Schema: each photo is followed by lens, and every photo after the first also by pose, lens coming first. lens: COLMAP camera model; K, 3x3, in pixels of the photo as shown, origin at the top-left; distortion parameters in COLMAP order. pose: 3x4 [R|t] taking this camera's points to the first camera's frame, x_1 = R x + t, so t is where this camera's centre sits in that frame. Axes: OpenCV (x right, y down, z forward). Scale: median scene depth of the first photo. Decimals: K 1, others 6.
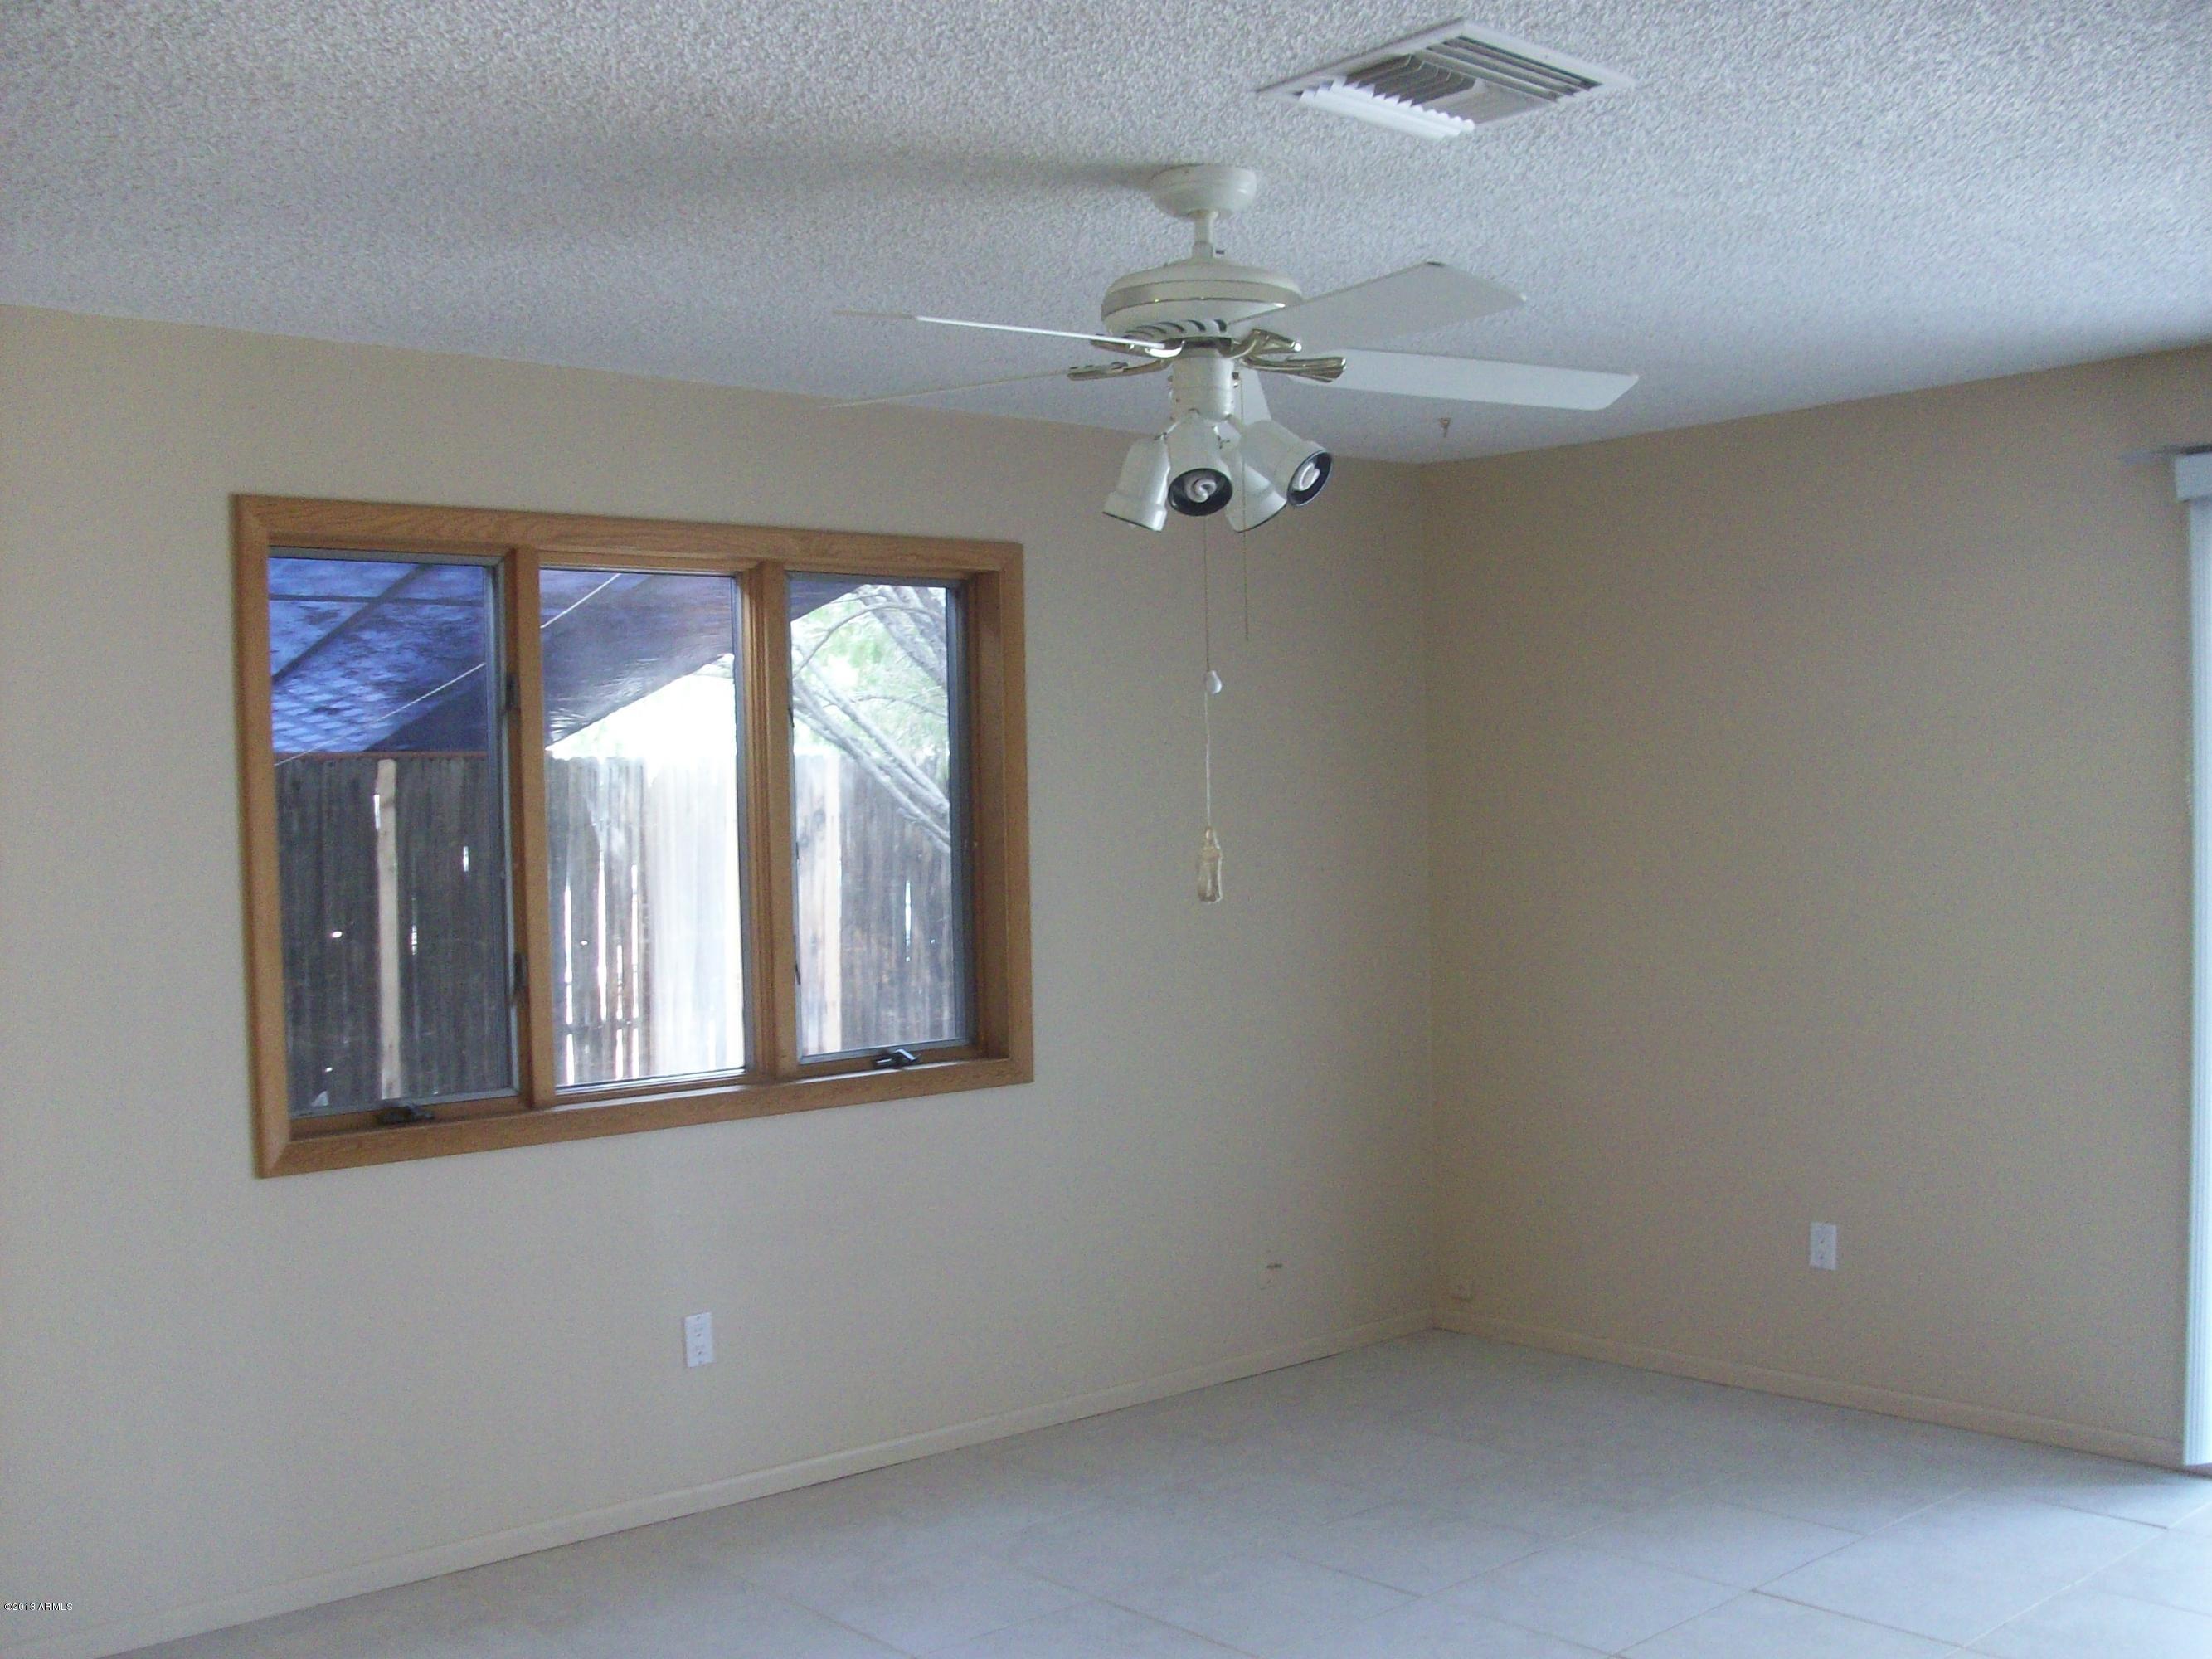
lens RADIAL K [[2300.5, 0, 1037.6], [0, 2300.5, 904.1], [0, 0, 1]] dist [-0.127704, 0.031355]
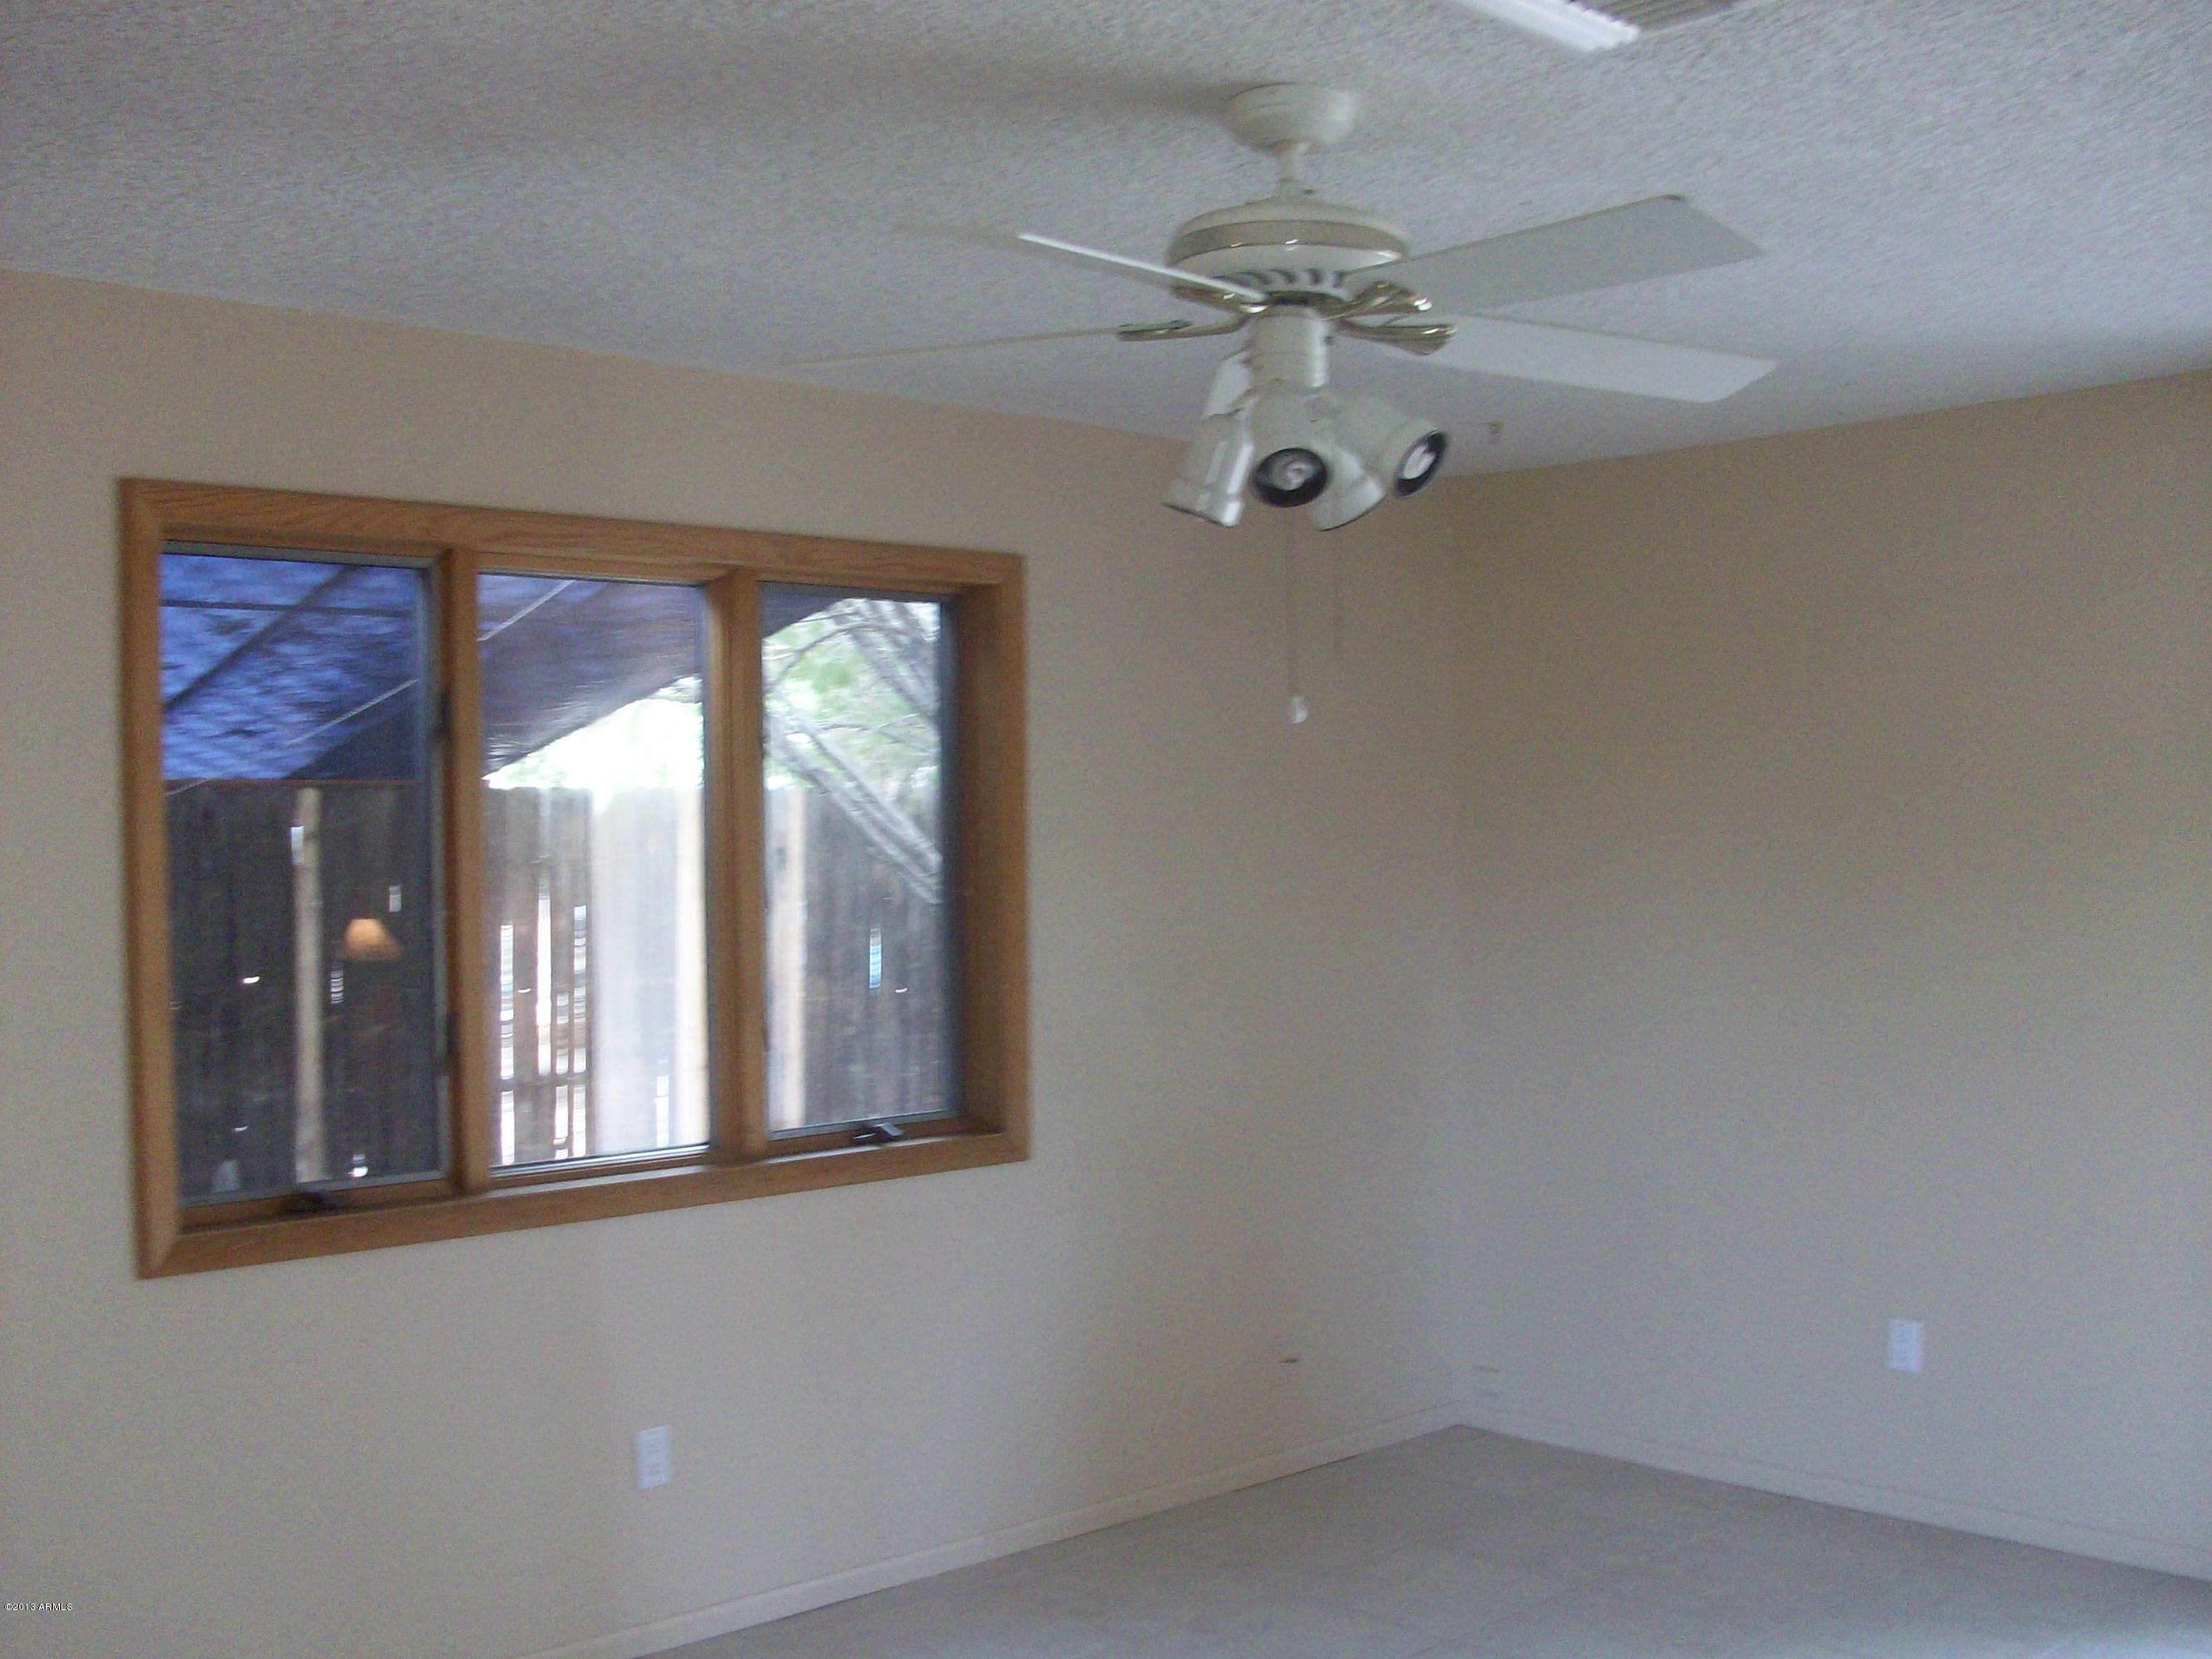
lens RADIAL K [[2300.5, 0, 1037.6], [0, 2300.5, 904.1], [0, 0, 1]] dist [-0.127704, 0.031355]
pose [[0.999609, 0.009844, 0.026159, -0.023625], [-0.009475, 0.999854, -0.014224, -0.008948], [-0.026295, 0.013971, 0.999557, 0.112184]]
